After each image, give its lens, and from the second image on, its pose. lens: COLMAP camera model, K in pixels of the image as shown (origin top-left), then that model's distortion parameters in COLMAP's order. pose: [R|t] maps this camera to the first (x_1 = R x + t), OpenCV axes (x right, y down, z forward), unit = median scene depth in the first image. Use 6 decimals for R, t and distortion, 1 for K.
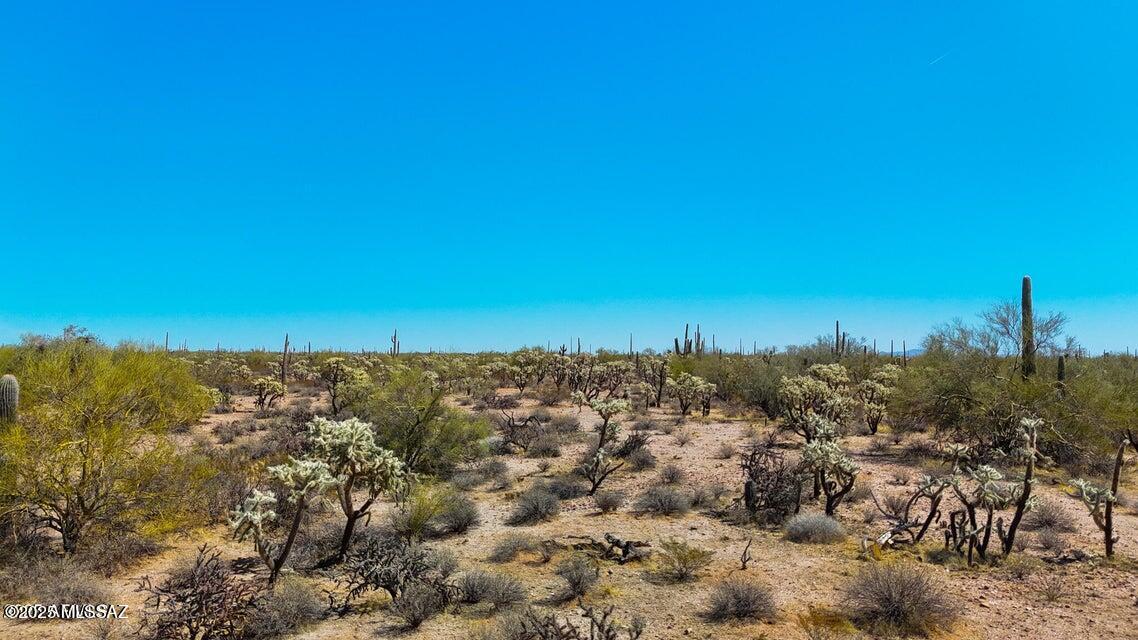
lens RADIAL K [[833.9, 0, 569.0], [0, 833.9, 320.0], [0, 0, 1]] dist [0.077214, -0.070360]
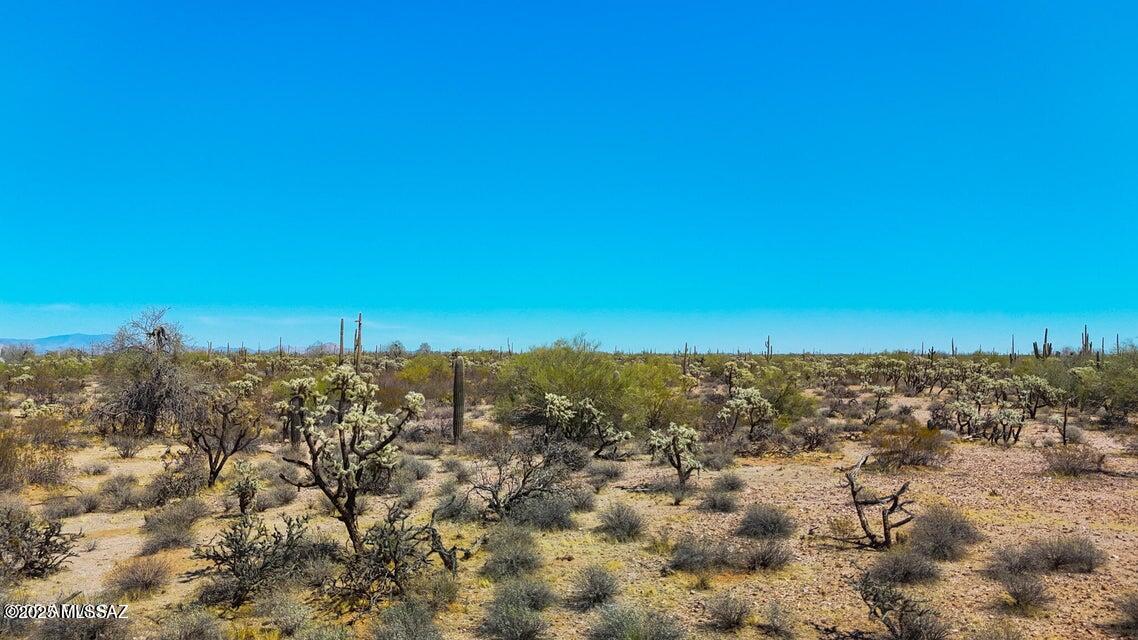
lens RADIAL K [[833.9, 0, 569.0], [0, 833.9, 320.0], [0, 0, 1]] dist [0.077214, -0.070360]
pose [[0.905114, -0.022794, -0.424558, 0.104509], [0.022518, 0.999730, -0.005668, -0.028801], [0.424573, -0.004430, 0.905383, -0.493370]]
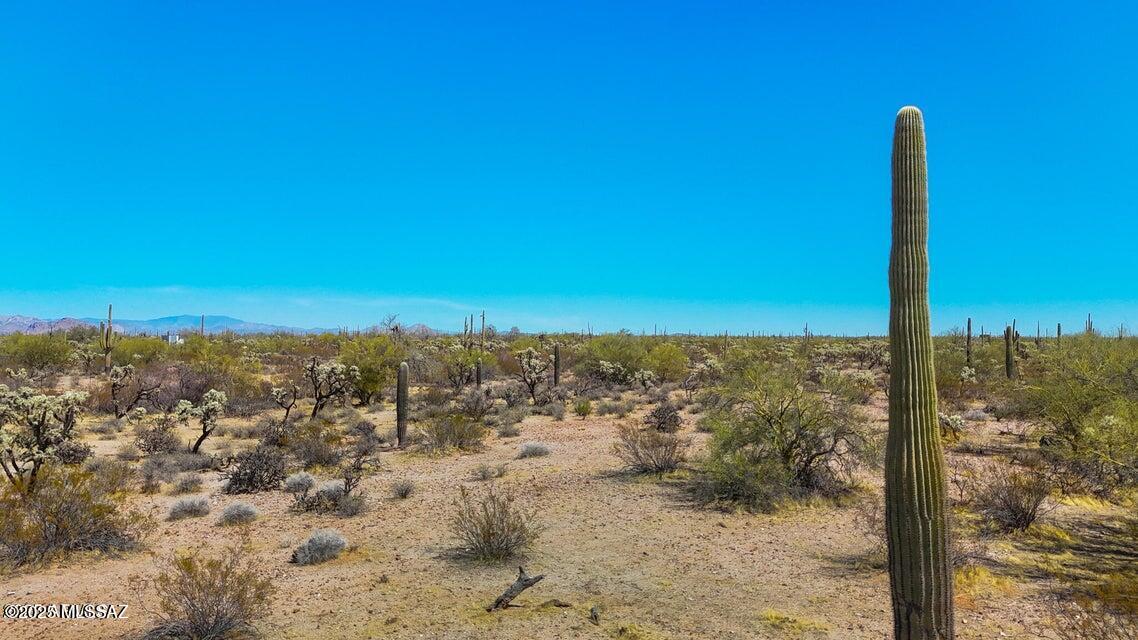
lens RADIAL K [[833.9, 0, 569.0], [0, 833.9, 320.0], [0, 0, 1]] dist [0.077214, -0.070360]
pose [[0.859098, -0.012861, -0.511650, 0.713734], [0.023608, 0.999616, 0.014512, -0.086170], [0.511267, -0.024546, 0.859071, -1.527920]]
